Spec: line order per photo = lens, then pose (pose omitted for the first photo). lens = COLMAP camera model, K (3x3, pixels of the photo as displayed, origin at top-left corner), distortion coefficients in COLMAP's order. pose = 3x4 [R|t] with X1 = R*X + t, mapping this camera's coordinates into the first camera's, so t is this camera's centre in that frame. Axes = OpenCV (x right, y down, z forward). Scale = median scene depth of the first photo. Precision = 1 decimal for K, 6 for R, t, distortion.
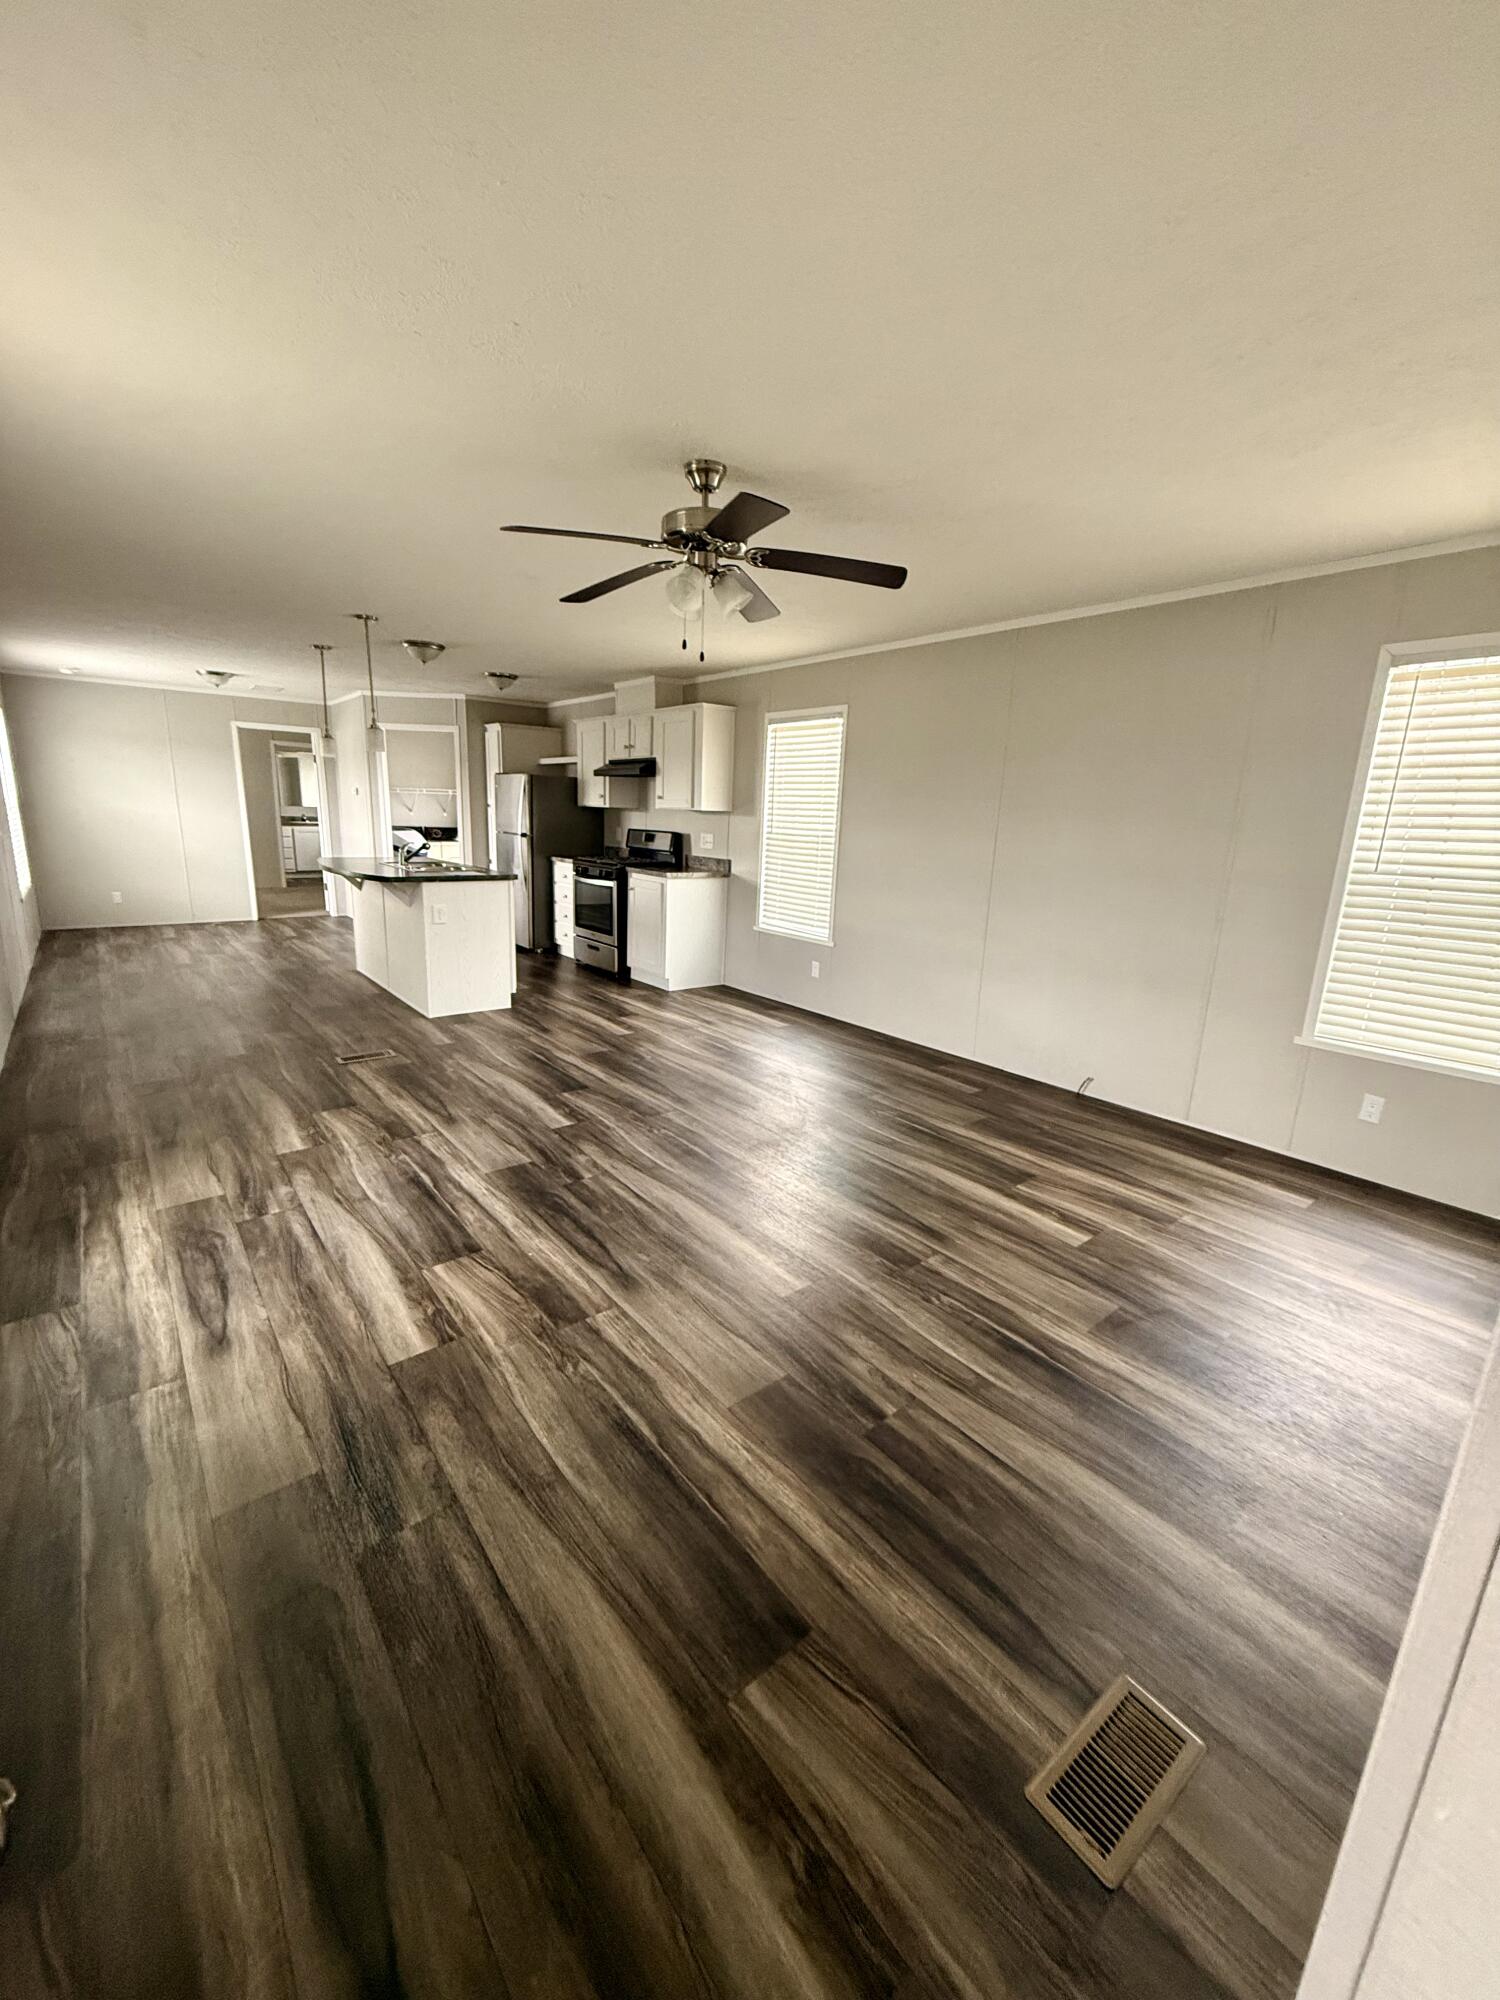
lens RADIAL K [[793.7, 0, 742.7], [0, 793.7, 999.0], [0, 0, 1]] dist [0.001020, -0.000420]
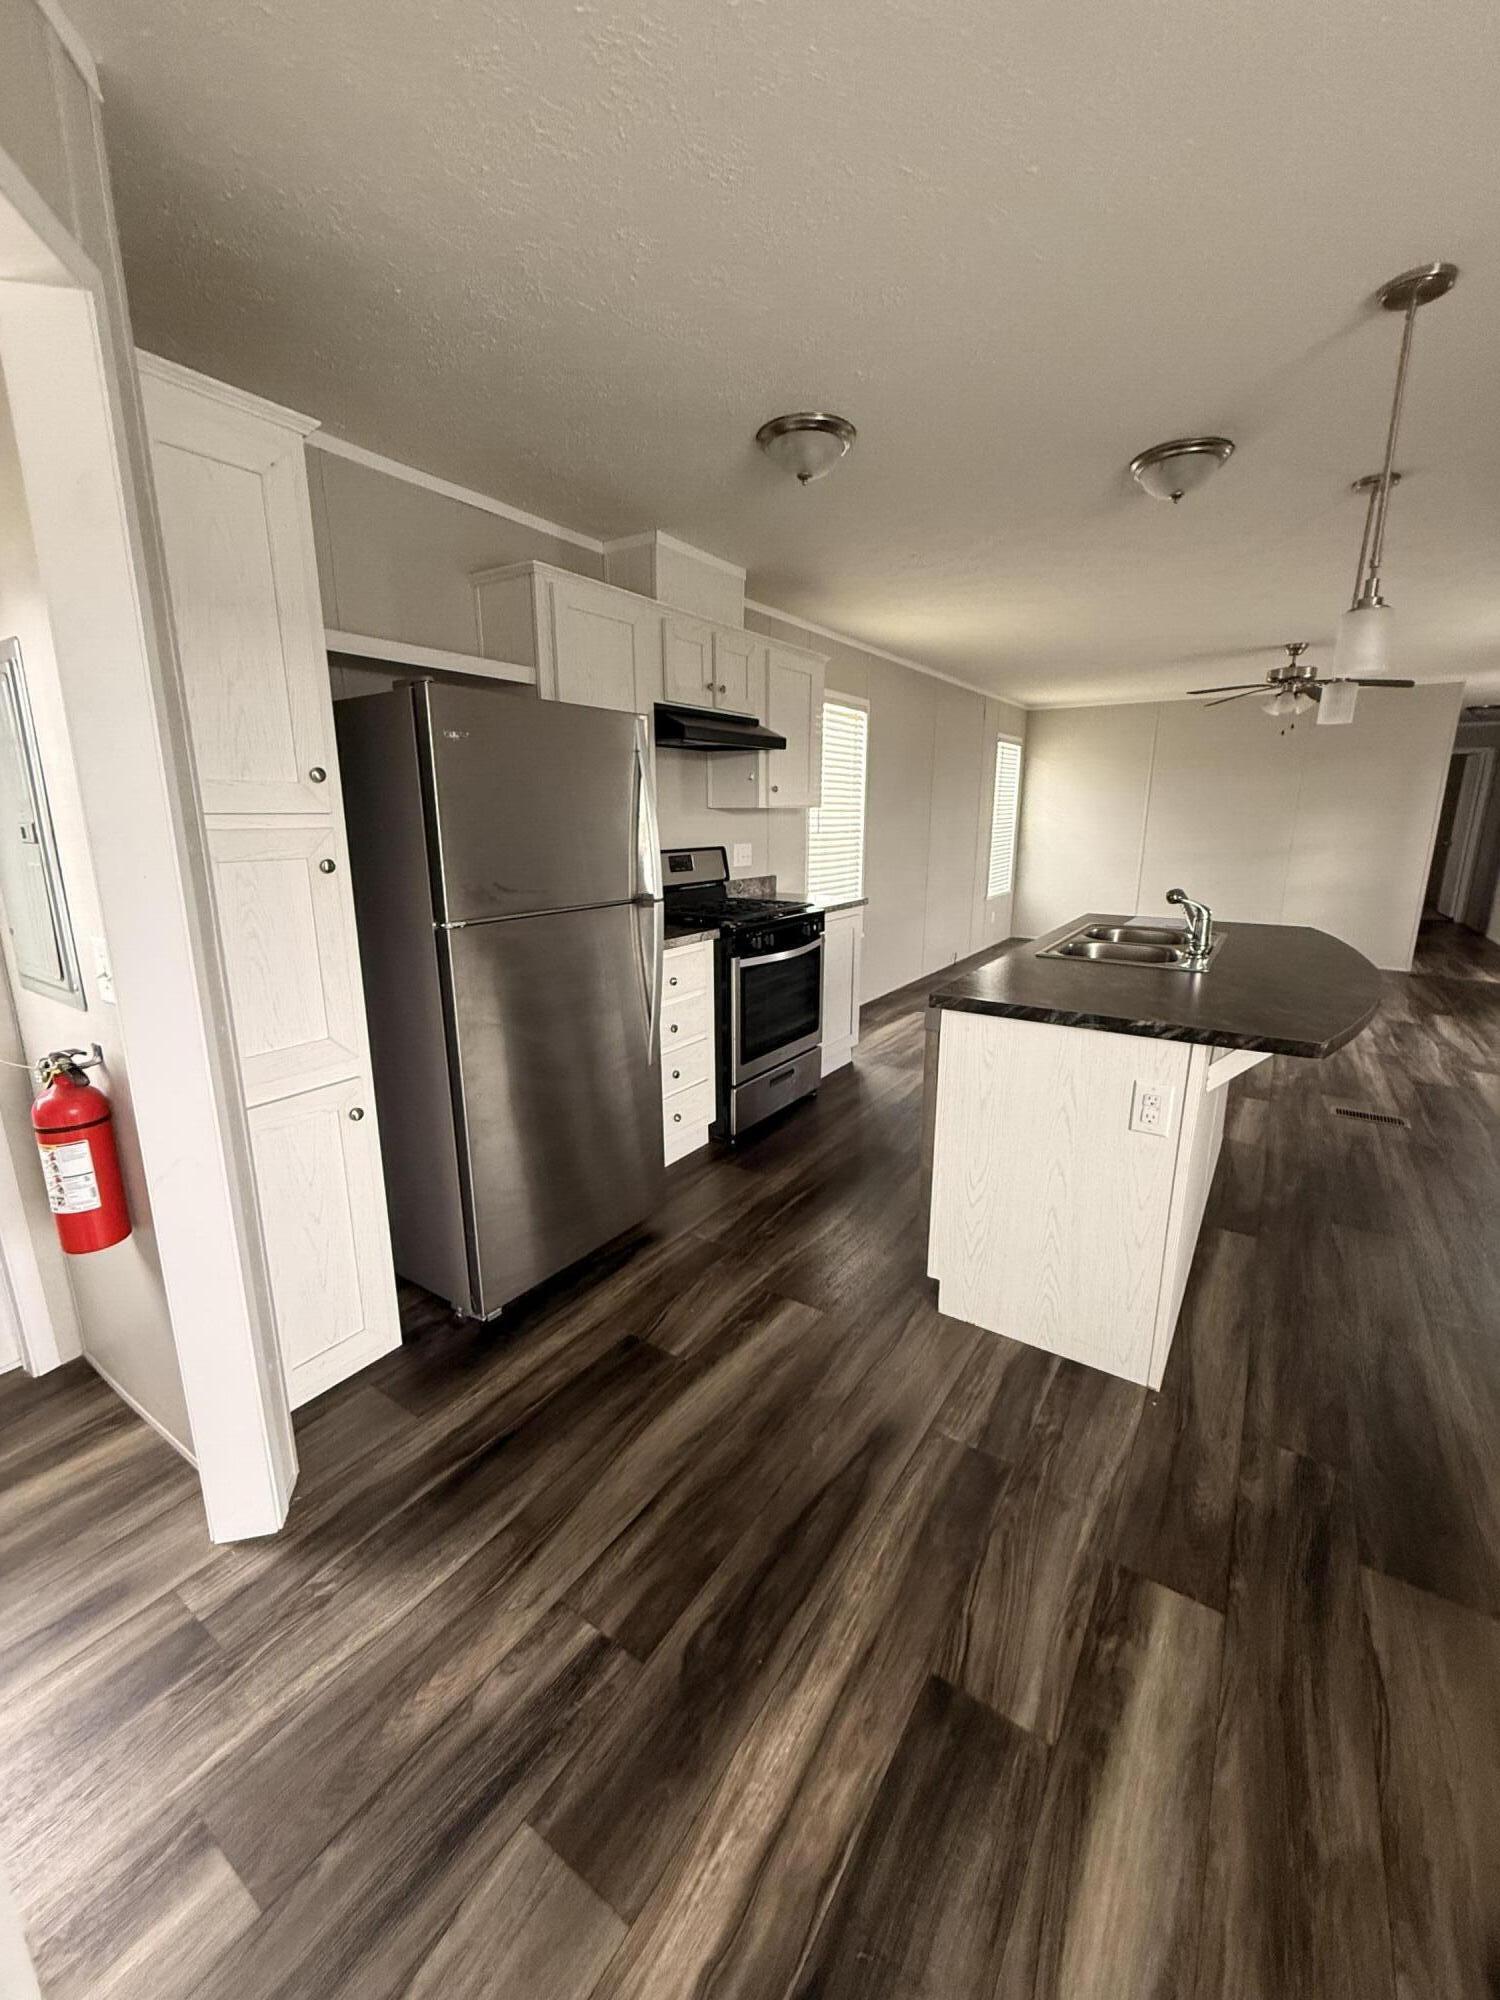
lens RADIAL K [[793.7, 0, 752.5], [0, 793.7, 994.7], [0, 0, 1]] dist [0.001020, -0.000420]
pose [[-0.298359, -0.247033, 0.921931, -0.747858], [0.209653, 0.925372, 0.315804, -0.312087], [-0.931143, 0.287509, -0.224302, 1.247740]]
